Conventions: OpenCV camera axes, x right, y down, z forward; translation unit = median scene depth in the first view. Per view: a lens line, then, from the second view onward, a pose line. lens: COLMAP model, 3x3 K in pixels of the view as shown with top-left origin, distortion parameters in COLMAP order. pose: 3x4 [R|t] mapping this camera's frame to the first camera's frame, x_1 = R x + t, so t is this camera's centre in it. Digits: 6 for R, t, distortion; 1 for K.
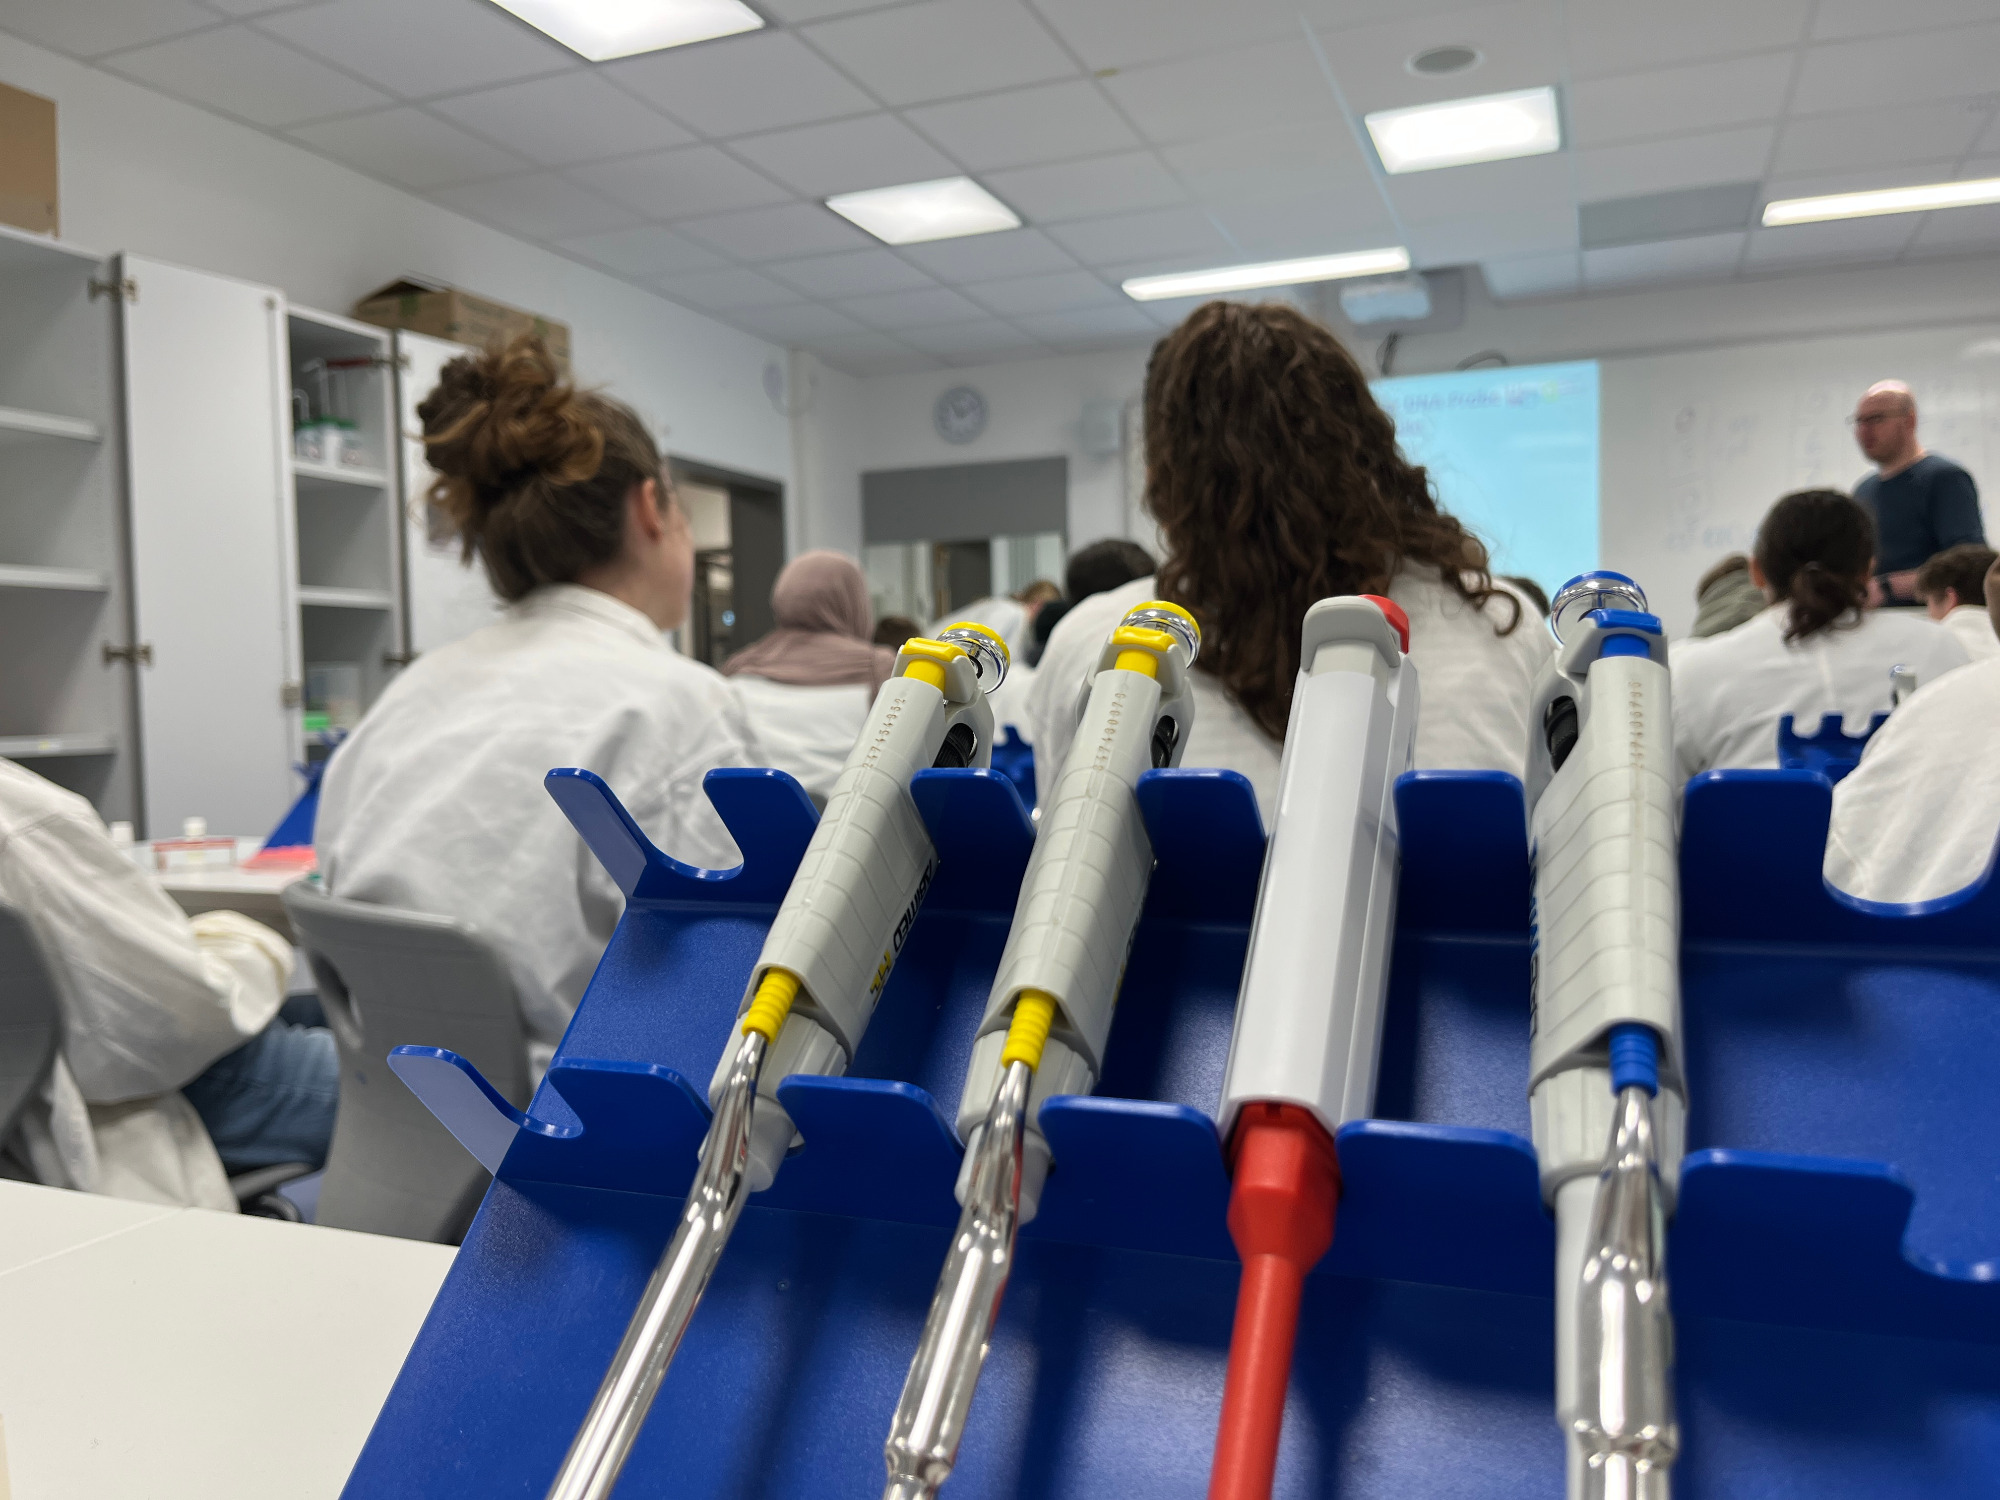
lens RADIAL K [[1501.0, 0, 985.1], [0, 1501.0, 767.2], [0, 0, 1]] dist [-0.028435, -0.016900]
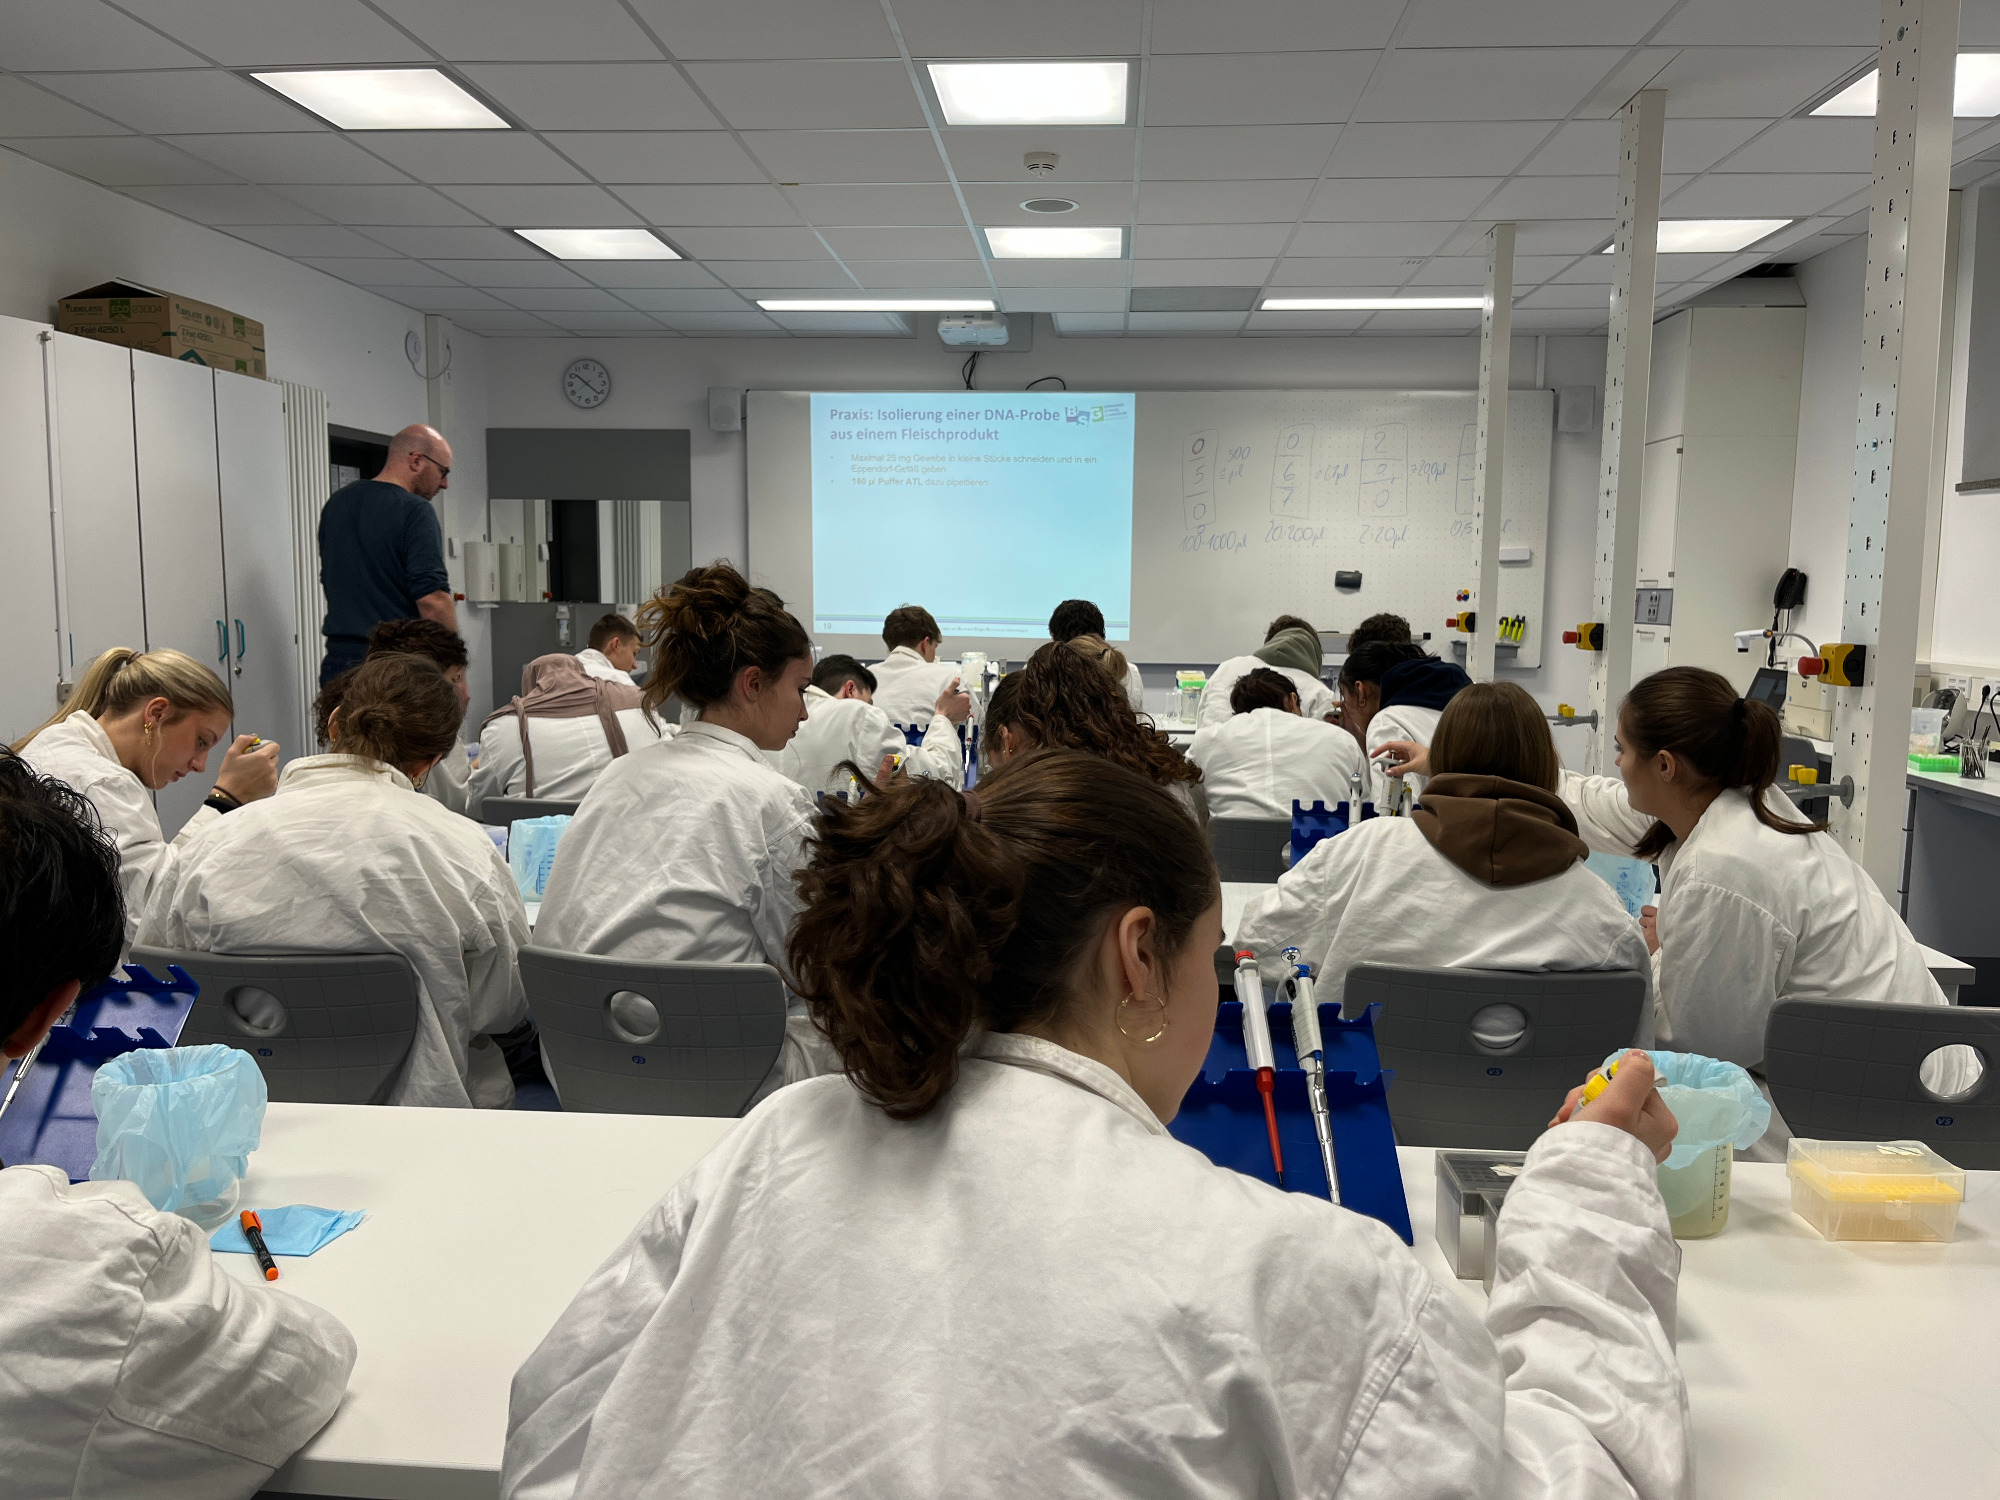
lens RADIAL K [[1501.0, 0, 1009.6], [0, 1501.0, 746.4], [0, 0, 1]] dist [-0.028435, -0.016900]
pose [[0.942945, -0.009830, 0.332804, -0.169472], [-0.012659, 0.997783, 0.065340, -0.088566], [-0.332708, -0.065825, 0.940730, -0.261158]]
